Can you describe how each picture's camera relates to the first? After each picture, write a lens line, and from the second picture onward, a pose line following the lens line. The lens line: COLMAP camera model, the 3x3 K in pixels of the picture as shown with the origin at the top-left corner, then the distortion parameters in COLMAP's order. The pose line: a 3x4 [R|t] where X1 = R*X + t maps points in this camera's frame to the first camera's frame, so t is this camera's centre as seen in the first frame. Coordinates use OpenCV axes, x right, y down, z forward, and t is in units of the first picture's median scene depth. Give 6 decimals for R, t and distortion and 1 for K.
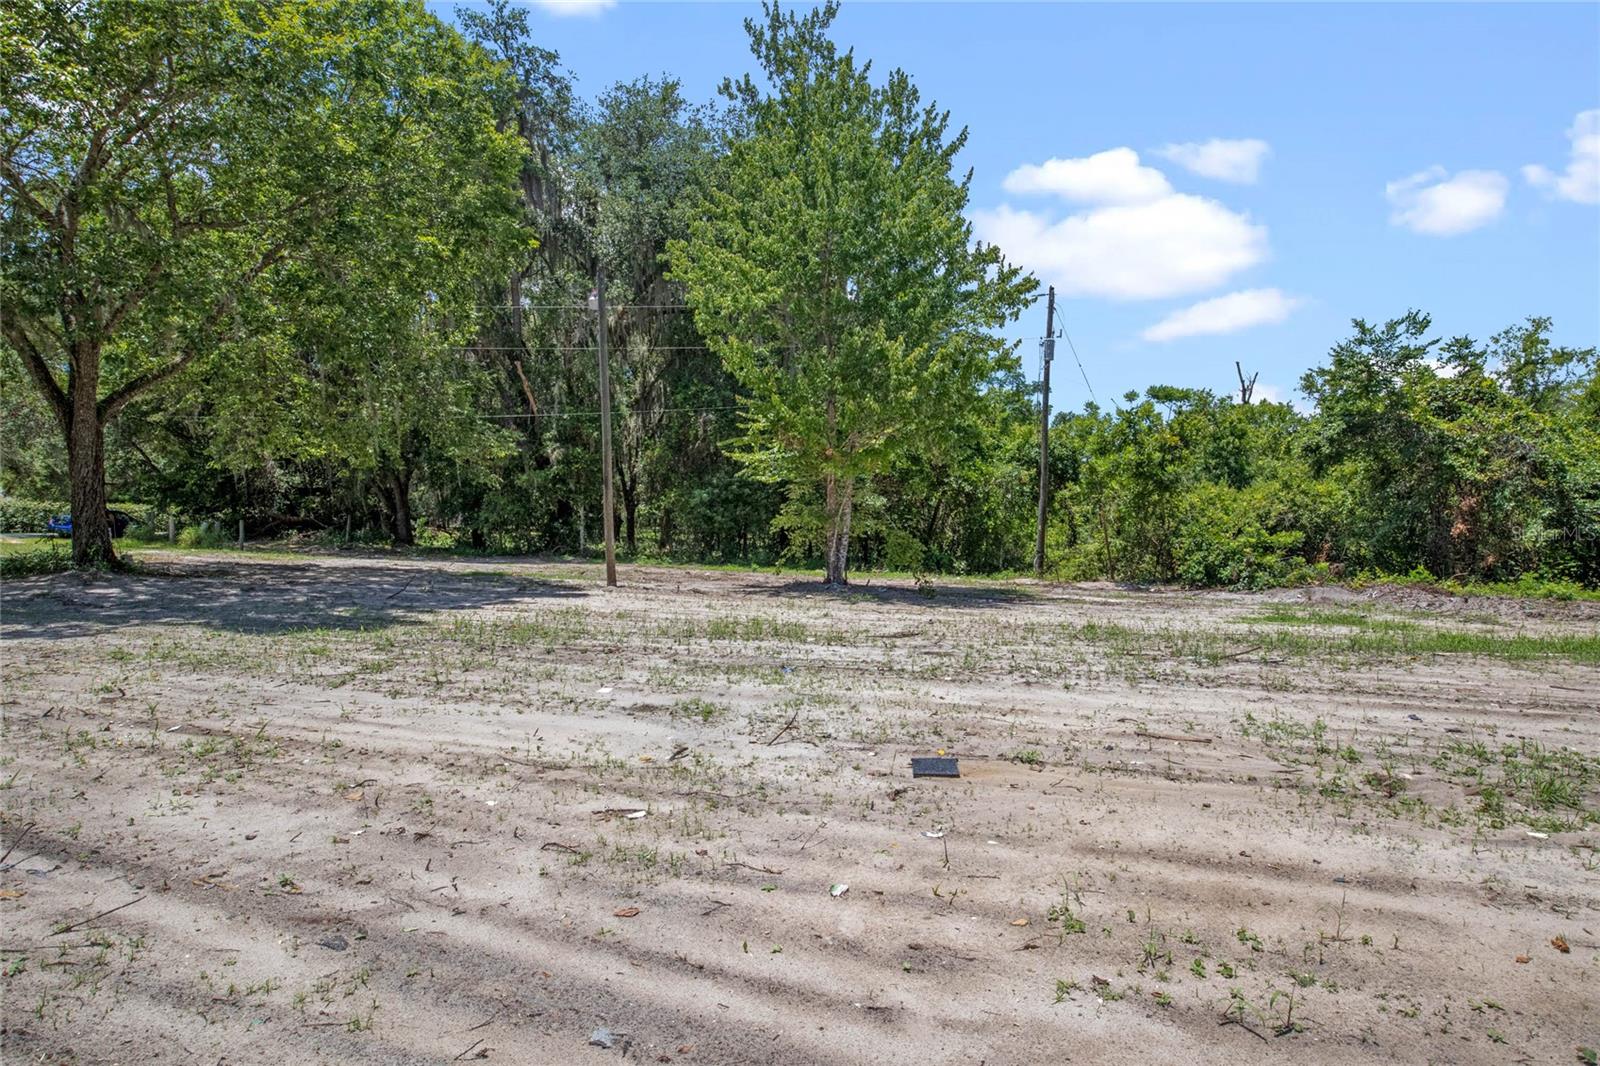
lens RADIAL K [[809.5, 0, 802.2], [0, 809.5, 542.8], [0, 0, 1]] dist [-0.028151, 0.001035]
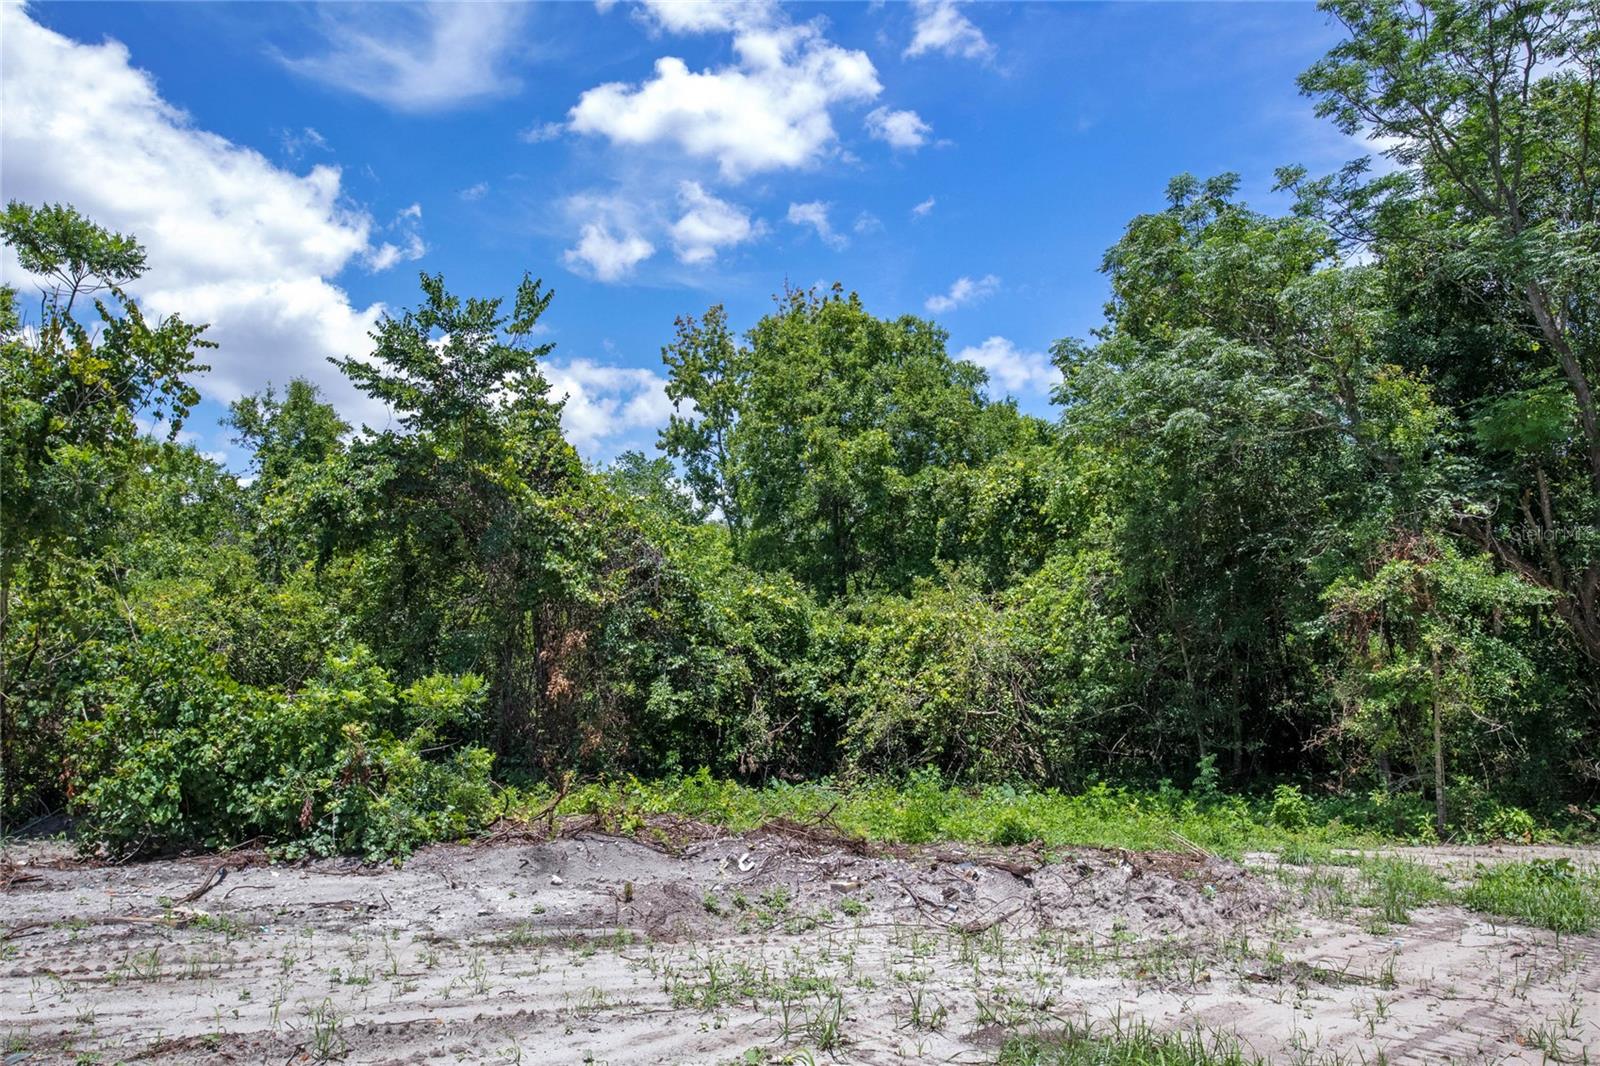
lens RADIAL K [[1149.7, 0, 796.2], [0, 1149.7, 538.7], [0, 0, 1]] dist [-0.046218, 0.049438]
pose [[0.441651, 0.149187, 0.884696, 0.176808], [-0.022894, 0.987631, -0.155116, 0.001210], [-0.896895, 0.048253, 0.439604, 0.499549]]
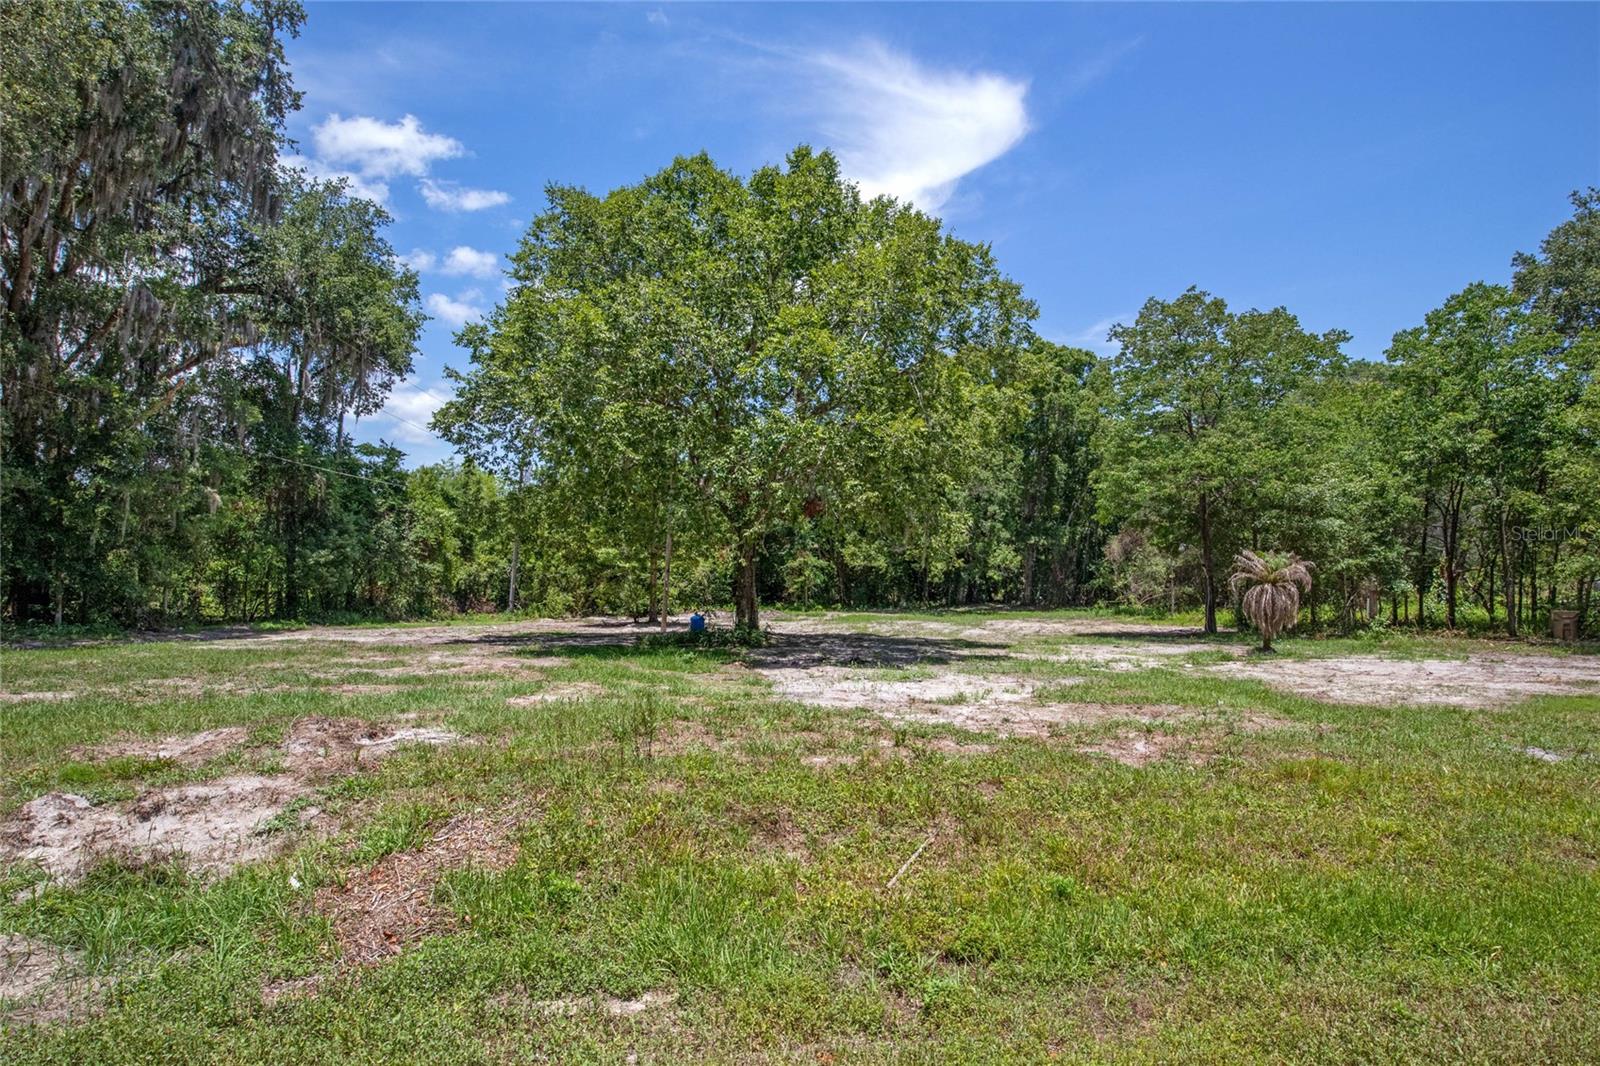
lens RADIAL K [[809.5, 0, 802.2], [0, 809.5, 542.8], [0, 0, 1]] dist [-0.028151, 0.001035]
pose [[-0.023940, 0.038155, 0.998985, -1.337090], [0.000624, 0.999272, -0.038151, -0.046596], [-0.999713, -0.000290, -0.023946, 0.528666]]
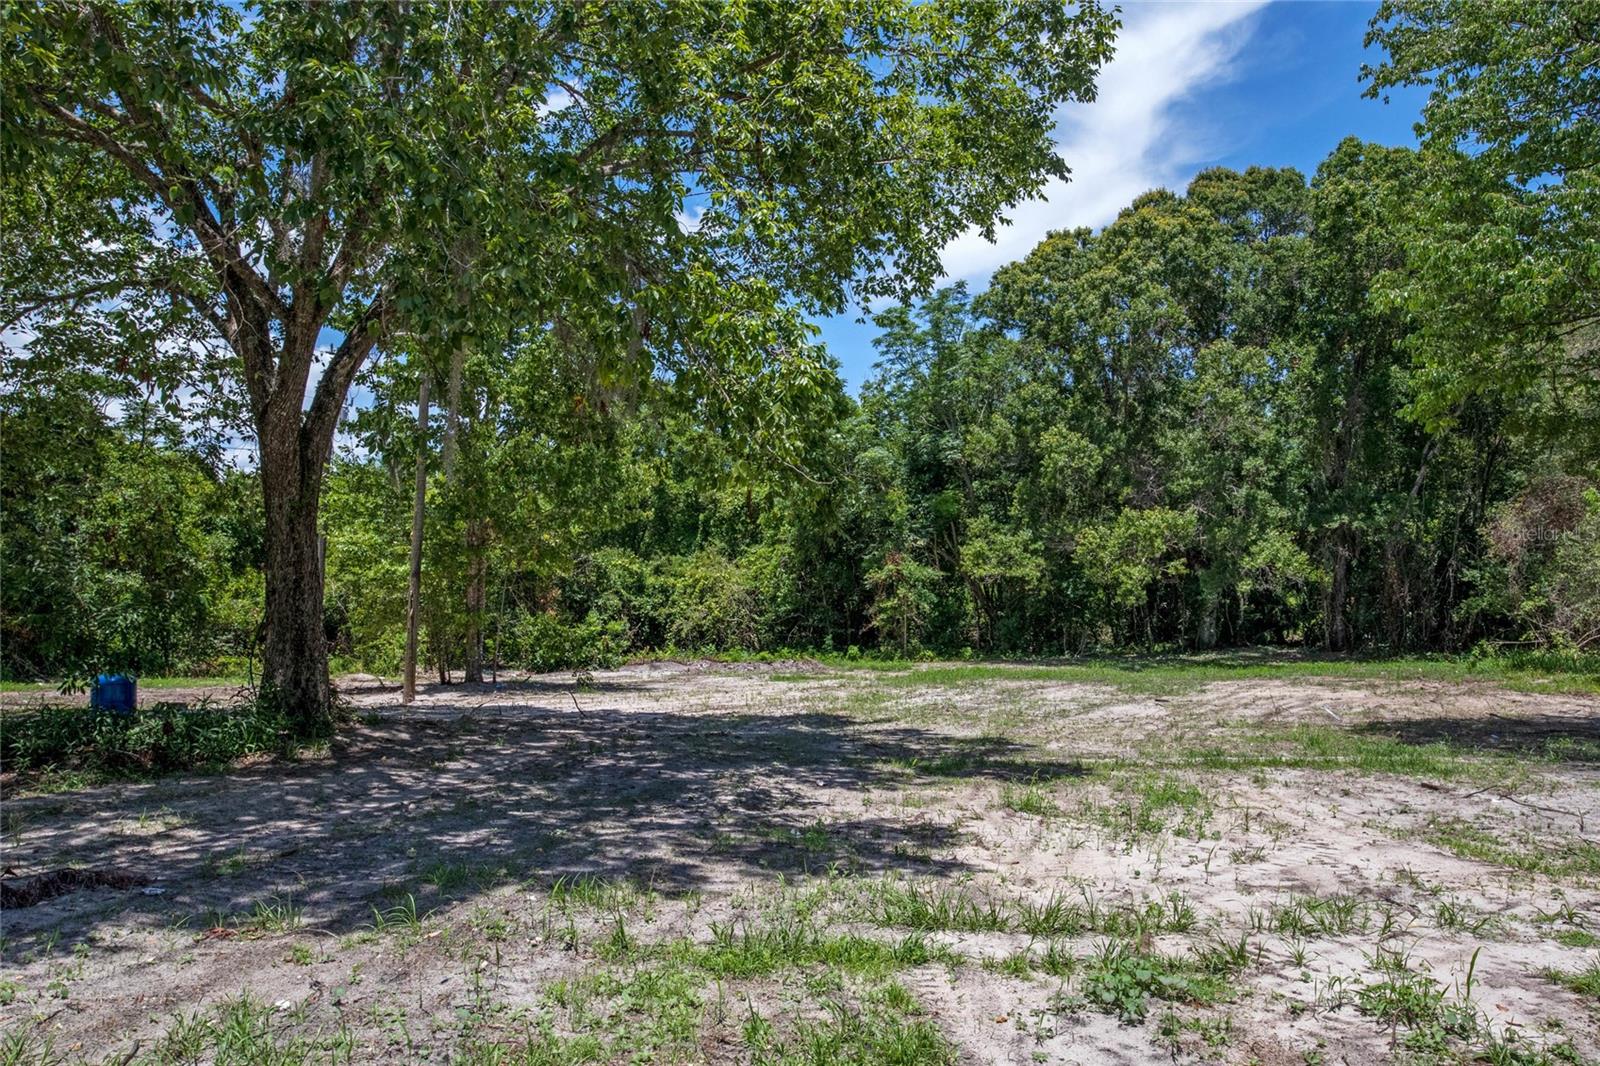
lens RADIAL K [[1149.7, 0, 796.2], [0, 1149.7, 538.7], [0, 0, 1]] dist [-0.046218, 0.049438]
pose [[0.184555, 0.058504, 0.981079, -0.856129], [0.008285, 0.998099, -0.061077, -0.023996], [-0.982787, 0.019401, 0.183719, 0.299844]]
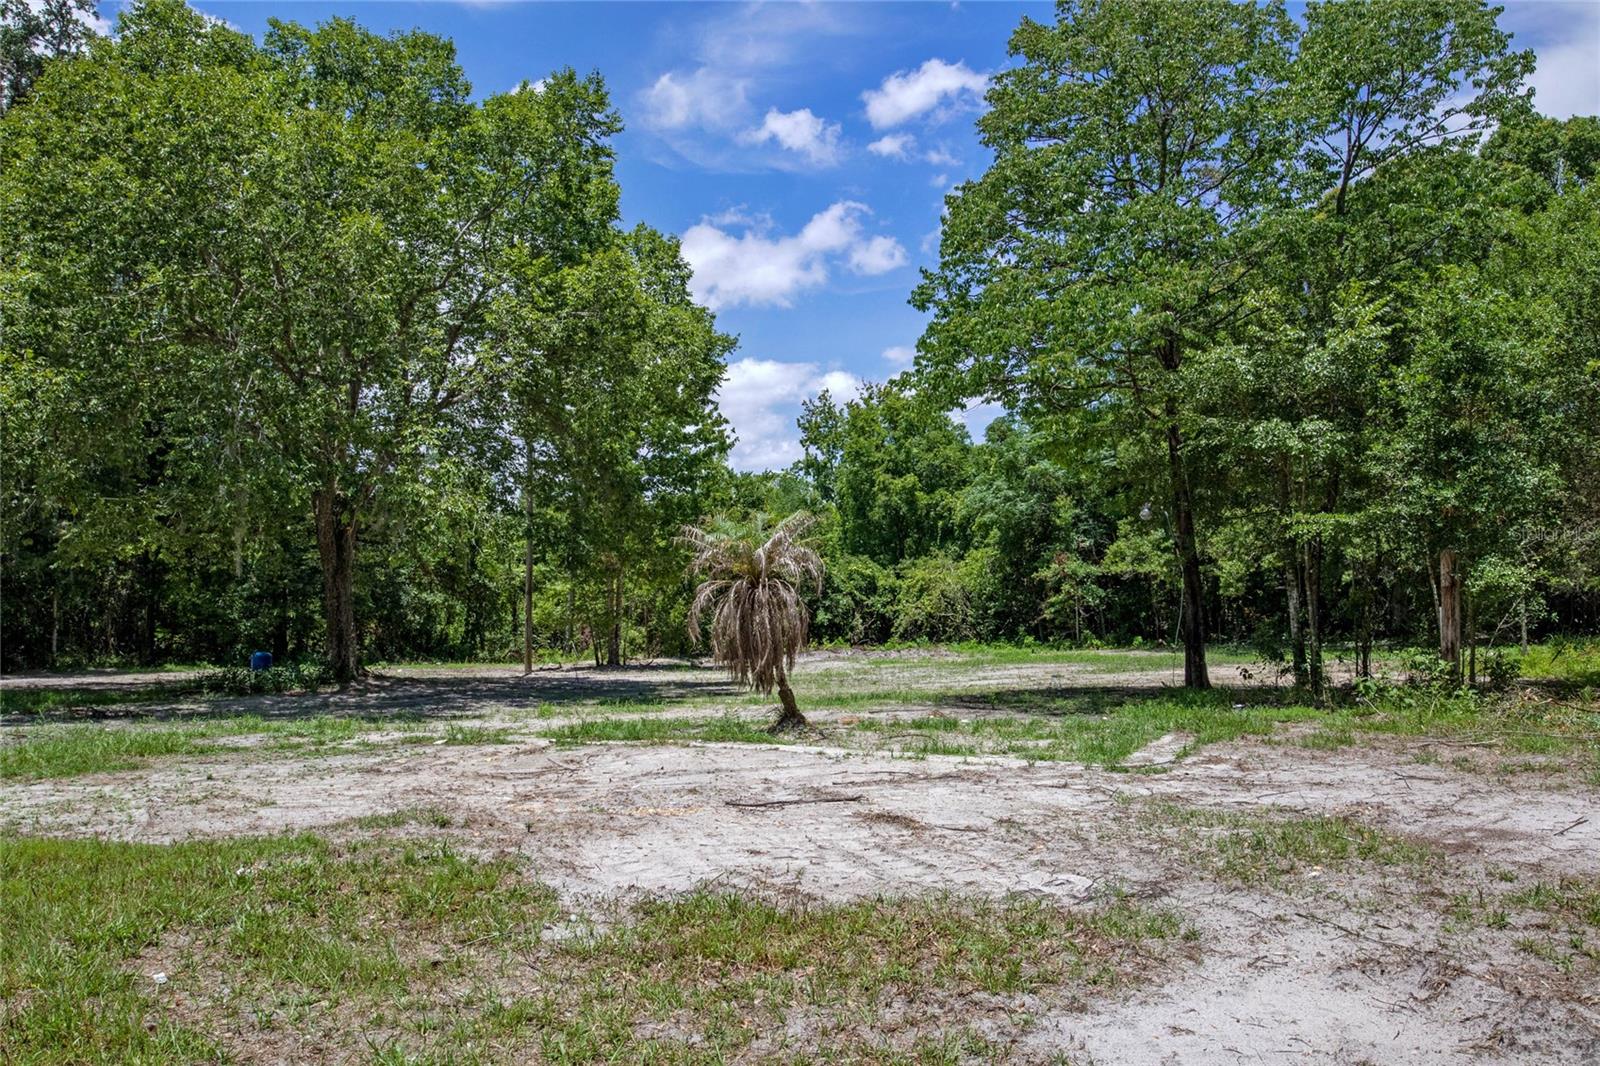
lens RADIAL K [[1164.7, 0, 800.0], [0, 1164.7, 533.0], [0, 0, 1]] dist [0.006169, 0.000628]
pose [[0.529859, 0.041820, 0.847054, -1.037128], [0.028132, 0.997367, -0.066838, -0.022030], [-0.847619, 0.059244, 0.527287, -0.200279]]
